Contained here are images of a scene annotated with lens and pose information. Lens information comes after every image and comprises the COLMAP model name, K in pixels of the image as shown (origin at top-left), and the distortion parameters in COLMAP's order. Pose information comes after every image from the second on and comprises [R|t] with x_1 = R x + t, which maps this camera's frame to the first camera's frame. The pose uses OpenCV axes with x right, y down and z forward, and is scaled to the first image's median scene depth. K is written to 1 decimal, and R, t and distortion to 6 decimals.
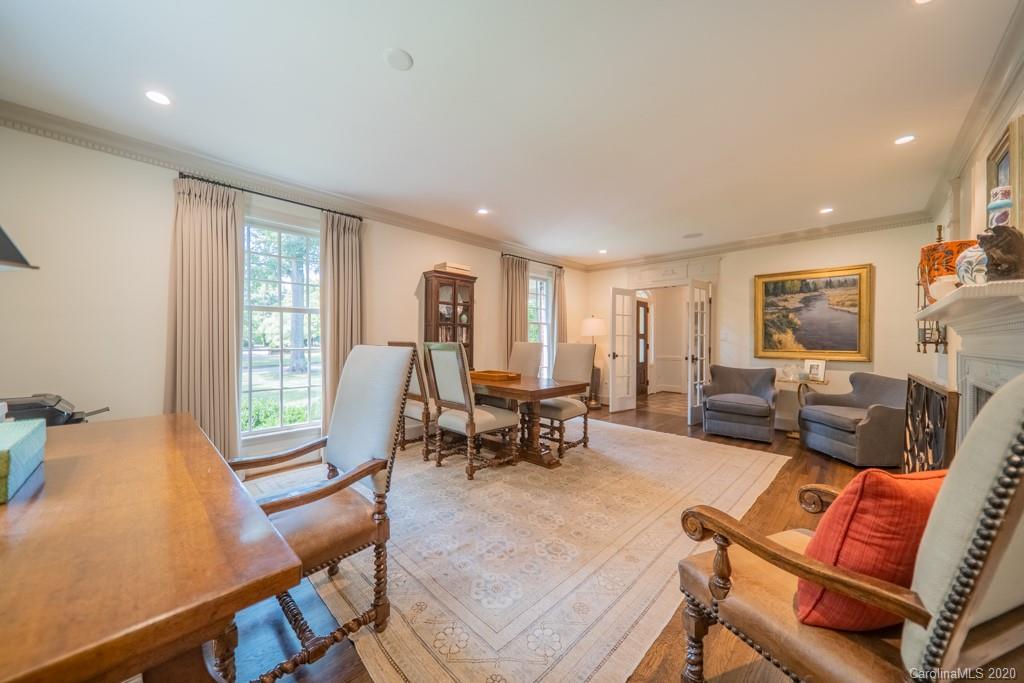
lens RADIAL K [[361.6, 0, 510.8], [0, 361.6, 340.9], [0, 0, 1]] dist [0.006950, -0.000076]
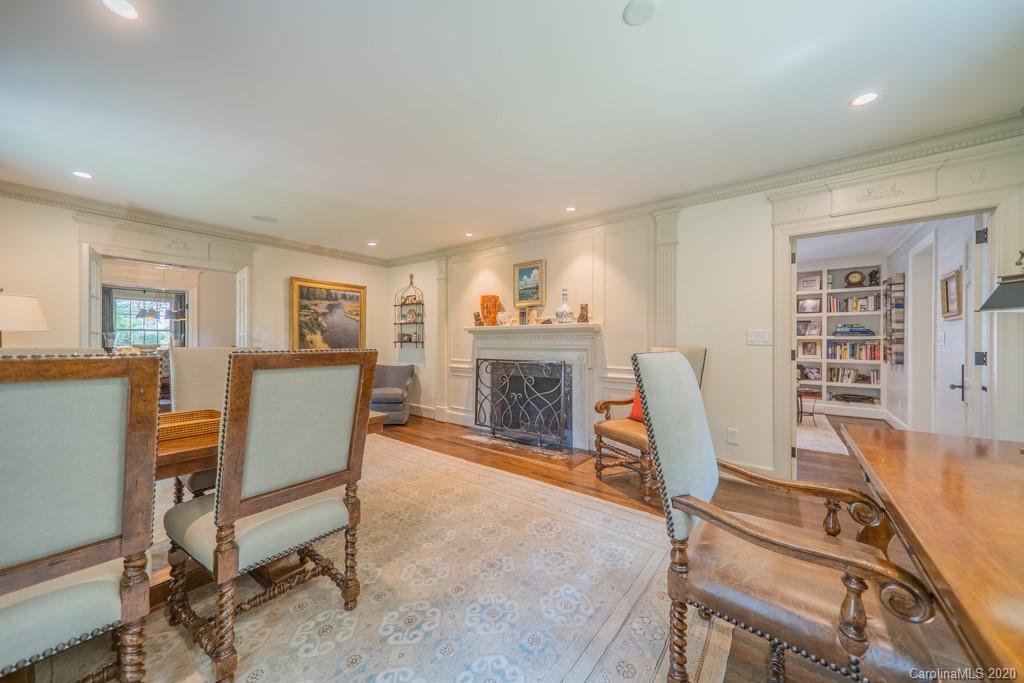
lens RADIAL K [[361.6, 0, 510.8], [0, 361.6, 340.9], [0, 0, 1]] dist [0.006950, -0.000076]
pose [[-0.118229, -0.005321, 0.992972, -0.440269], [-0.003418, 0.999982, 0.004951, -0.008350], [-0.992980, -0.002808, -0.118245, 0.547370]]
